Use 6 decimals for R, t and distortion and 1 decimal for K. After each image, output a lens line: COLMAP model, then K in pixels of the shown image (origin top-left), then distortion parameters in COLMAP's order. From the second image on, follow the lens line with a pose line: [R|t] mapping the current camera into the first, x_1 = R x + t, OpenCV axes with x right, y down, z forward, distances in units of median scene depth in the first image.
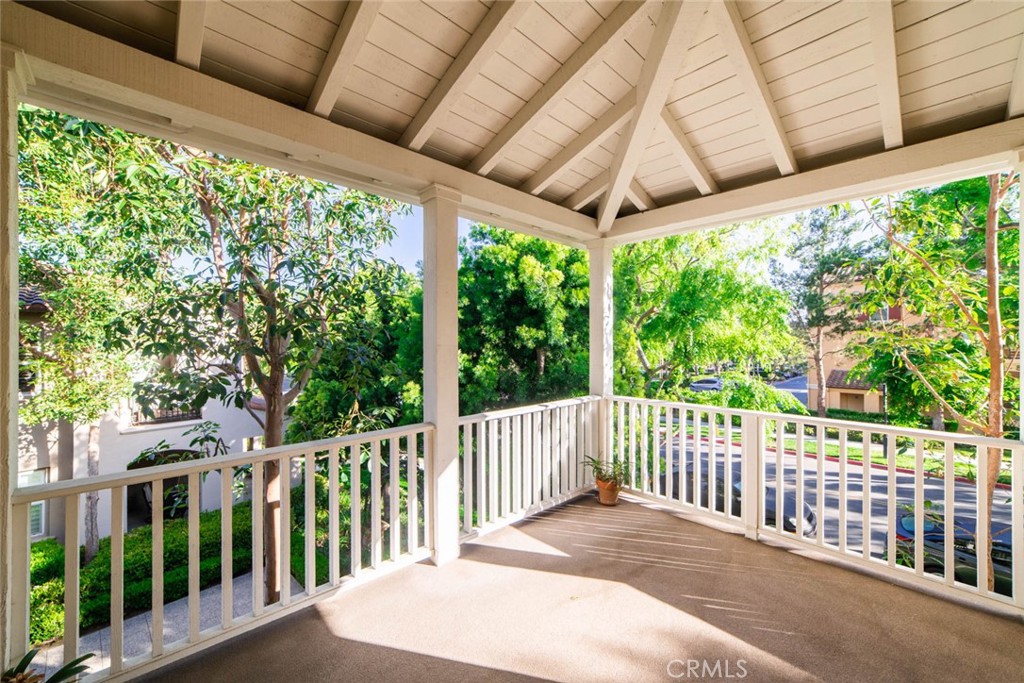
lens RADIAL K [[399.2, 0, 520.0], [0, 399.2, 338.8], [0, 0, 1]] dist [-0.017494, 0.003111]
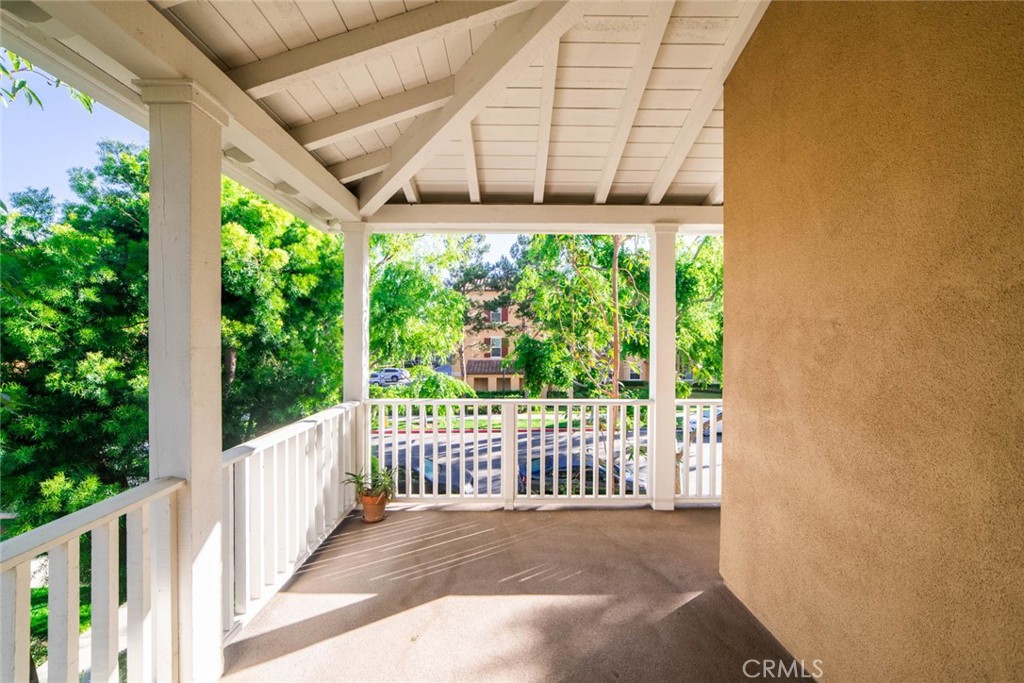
lens RADIAL K [[399.2, 0, 513.0], [0, 399.2, 336.4], [0, 0, 1]] dist [-0.017494, 0.003111]
pose [[0.688936, 0.003023, 0.724816, -0.150922], [-0.007326, 0.999969, 0.002793, -0.003461], [-0.724785, -0.007234, 0.688937, 0.112310]]
